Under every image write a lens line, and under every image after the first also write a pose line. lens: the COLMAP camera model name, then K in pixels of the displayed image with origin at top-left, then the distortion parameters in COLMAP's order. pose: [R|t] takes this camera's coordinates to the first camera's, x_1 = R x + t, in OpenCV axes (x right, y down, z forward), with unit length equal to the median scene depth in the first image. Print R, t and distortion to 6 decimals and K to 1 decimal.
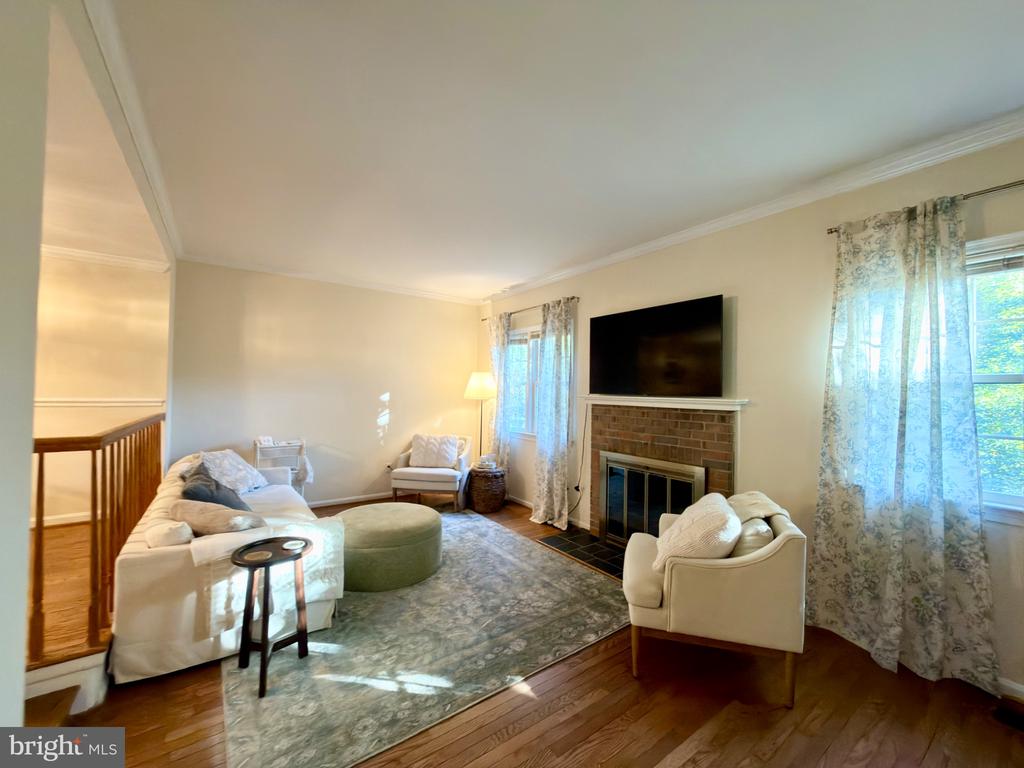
lens RADIAL K [[410.4, 0, 506.3], [0, 410.4, 381.6], [0, 0, 1]] dist [0.000019, -0.000486]
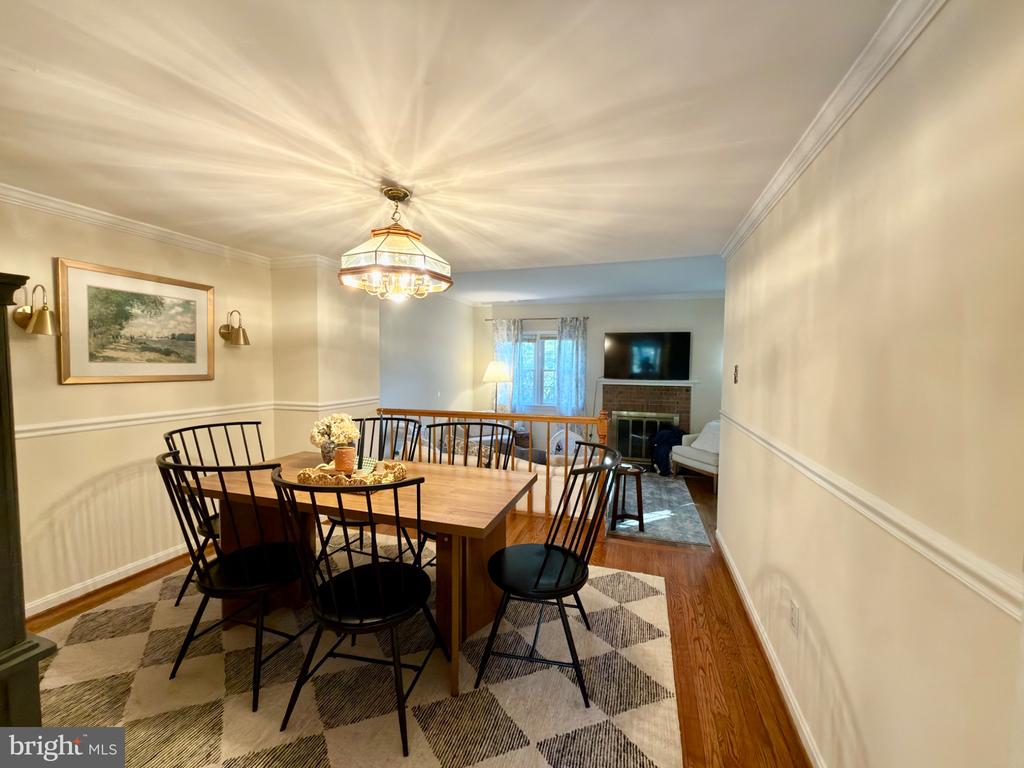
lens RADIAL K [[410.4, 0, 510.9], [0, 410.4, 379.6], [0, 0, 1]] dist [0.000019, -0.000486]
pose [[0.794840, -0.028039, 0.606171, -1.173491], [-0.011525, 0.998054, 0.061278, -0.066579], [-0.606710, -0.055692, 0.792970, -0.105283]]
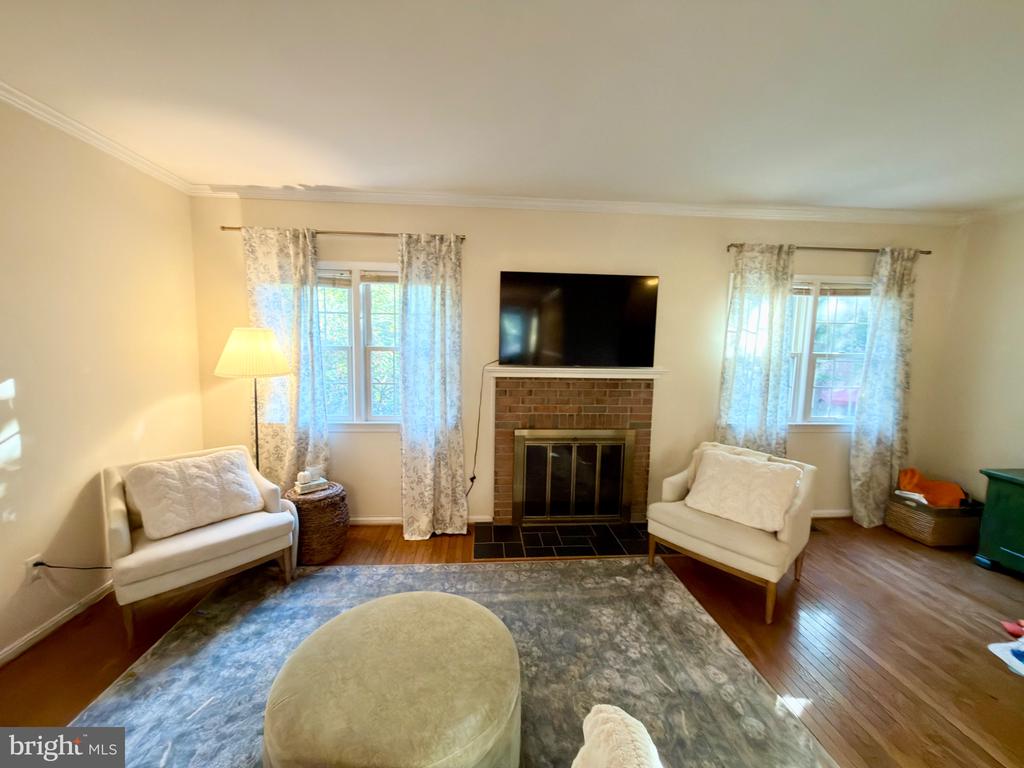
lens RADIAL K [[410.4, 0, 511.5], [0, 410.4, 385.4], [0, 0, 1]] dist [0.000019, -0.000486]
pose [[0.510987, -0.094245, 0.854406, -0.519930], [-0.027307, 0.991690, 0.125719, -0.035861], [-0.859154, -0.087572, 0.504167, 0.585444]]
